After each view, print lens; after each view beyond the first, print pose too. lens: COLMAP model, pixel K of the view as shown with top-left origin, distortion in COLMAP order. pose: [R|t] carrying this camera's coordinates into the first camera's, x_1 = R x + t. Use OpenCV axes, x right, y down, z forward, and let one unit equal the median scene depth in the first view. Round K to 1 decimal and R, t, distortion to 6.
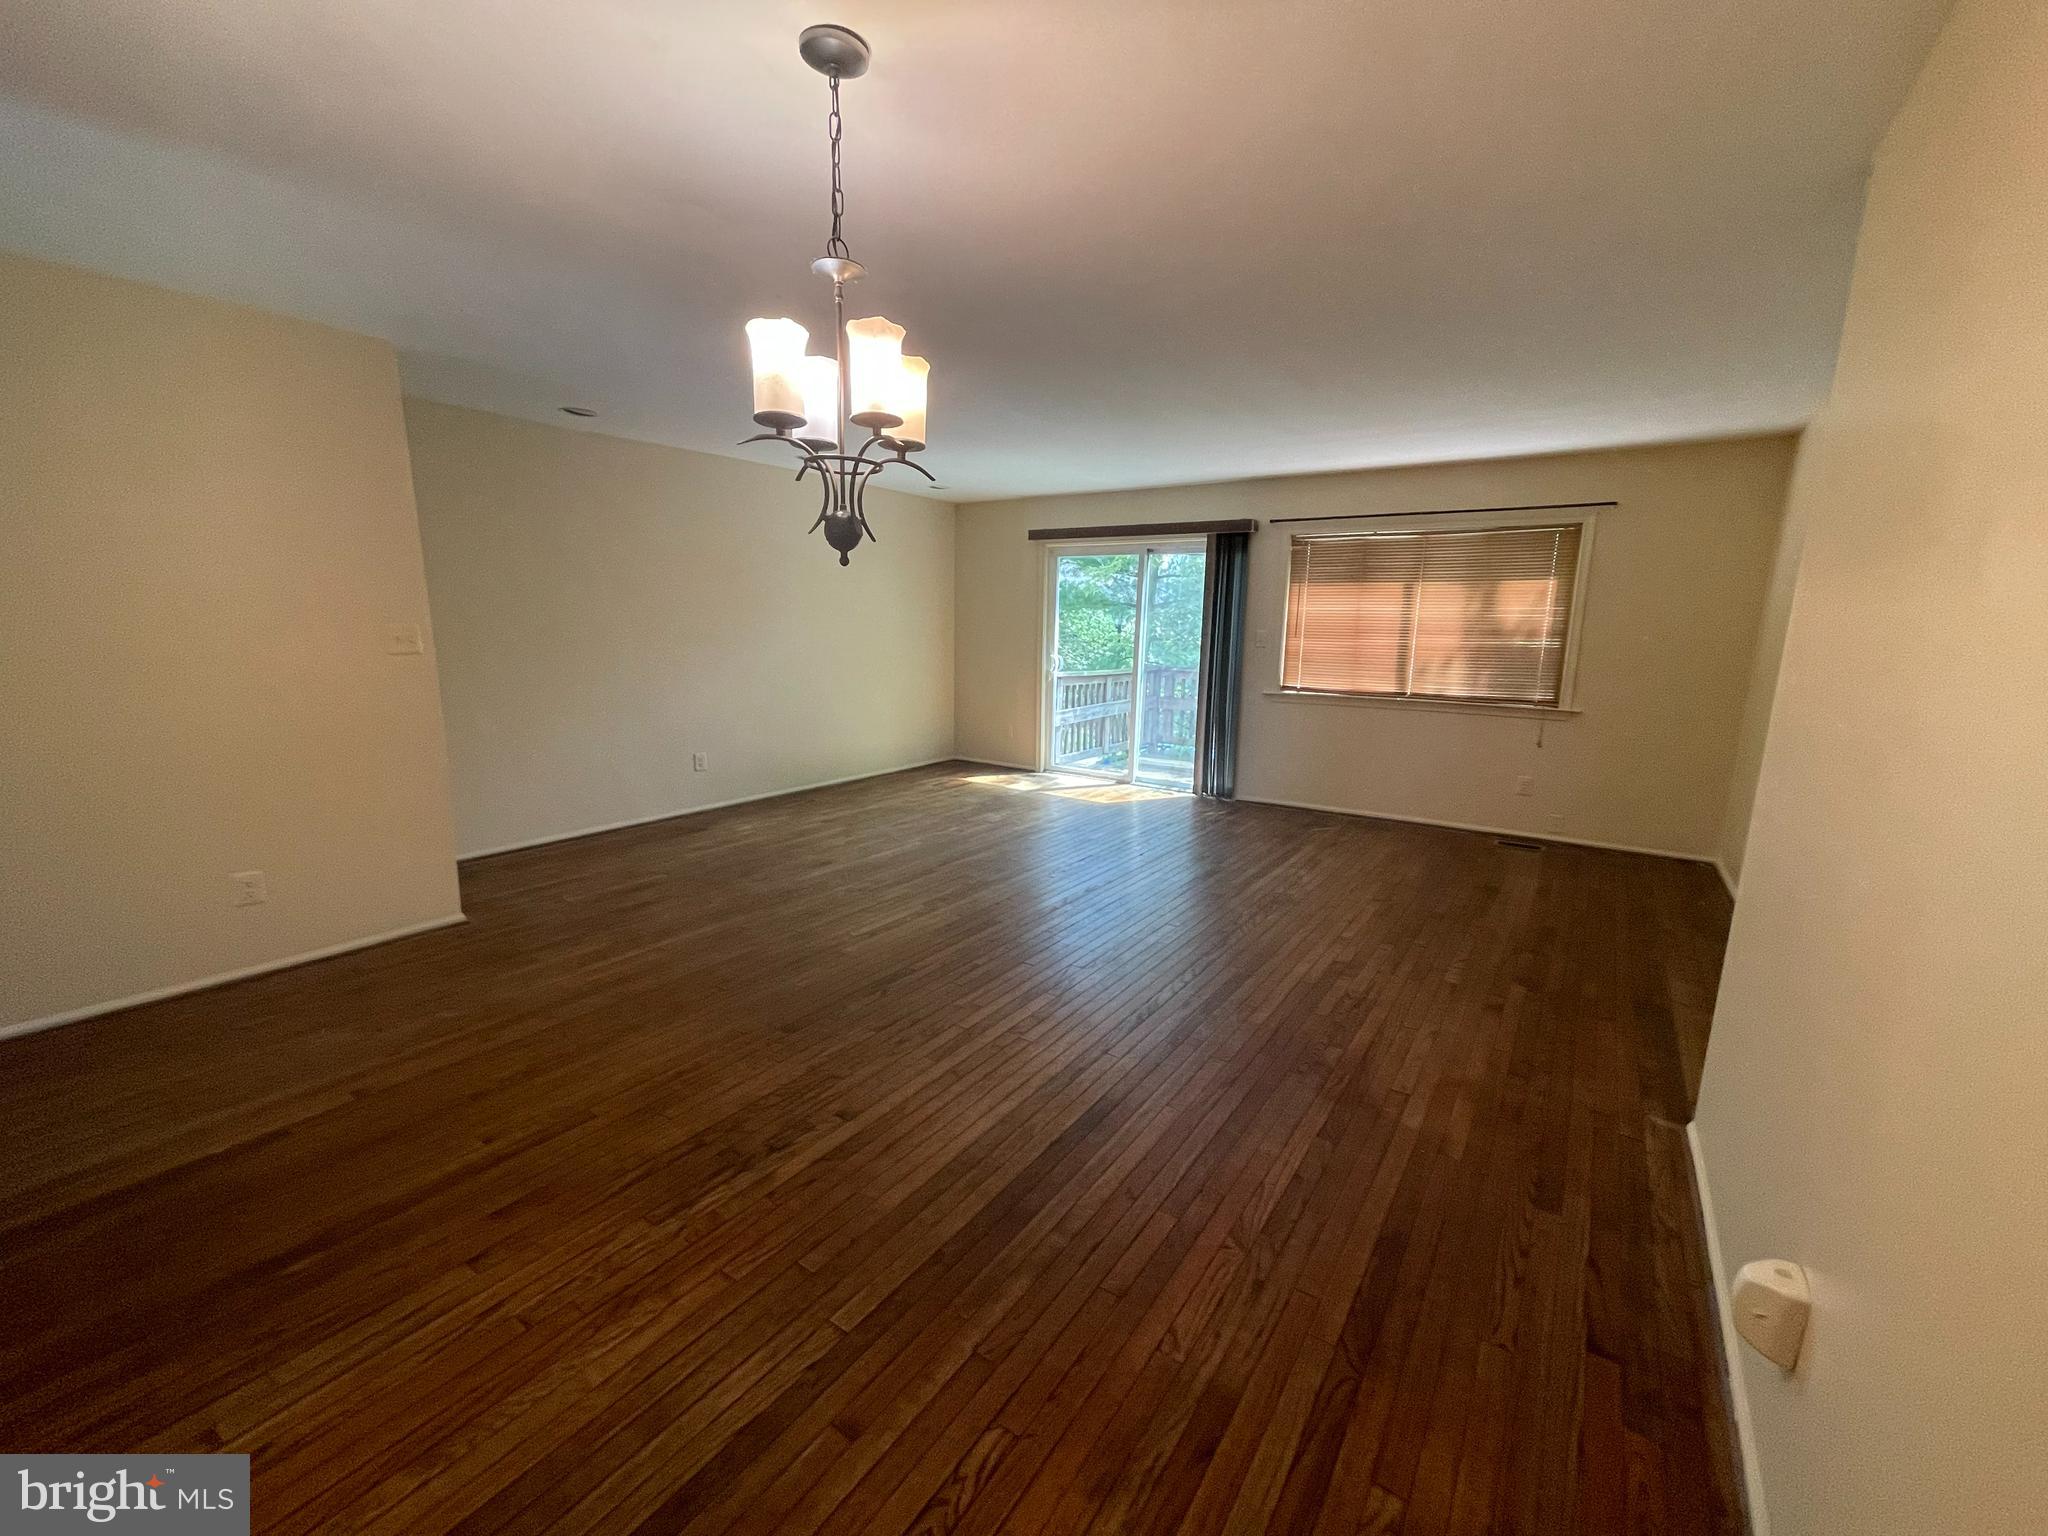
lens RADIAL K [[824.7, 0, 1032.3], [0, 824.7, 775.4], [0, 0, 1]] dist [-0.000763, -0.000163]
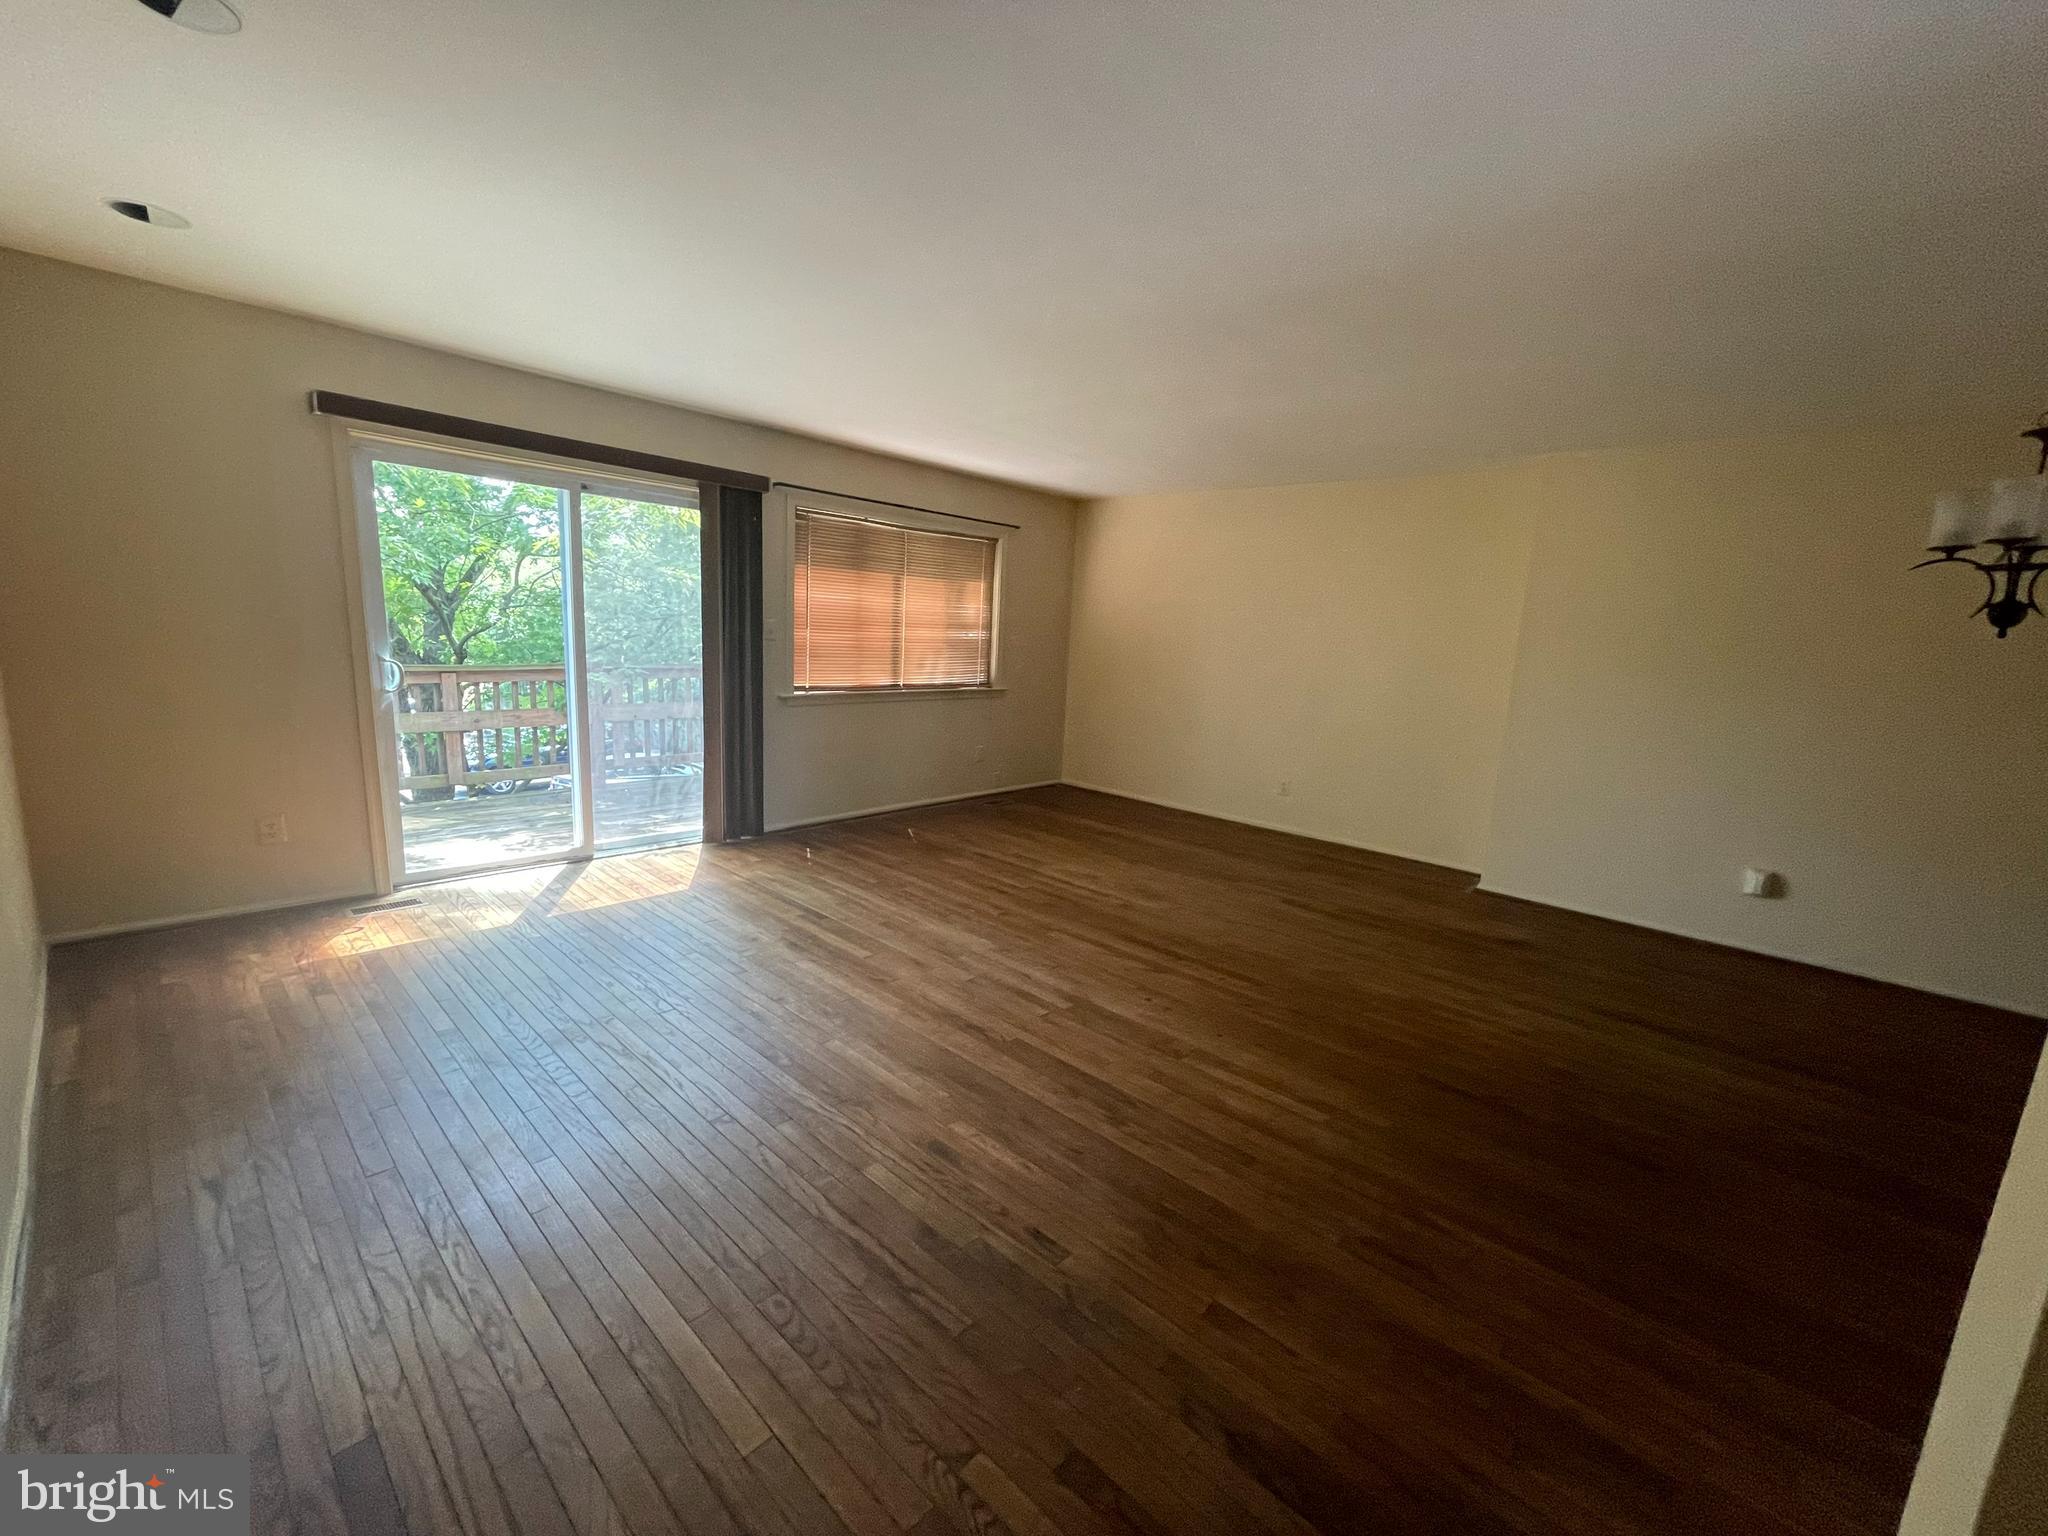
lens RADIAL K [[824.7, 0, 1032.3], [0, 824.7, 775.4], [0, 0, 1]] dist [-0.000763, -0.000163]
pose [[0.131919, -0.184476, 0.973944, -0.532294], [0.134279, 0.976799, 0.166829, -0.137471], [-0.982123, 0.108772, 0.153630, 0.692902]]
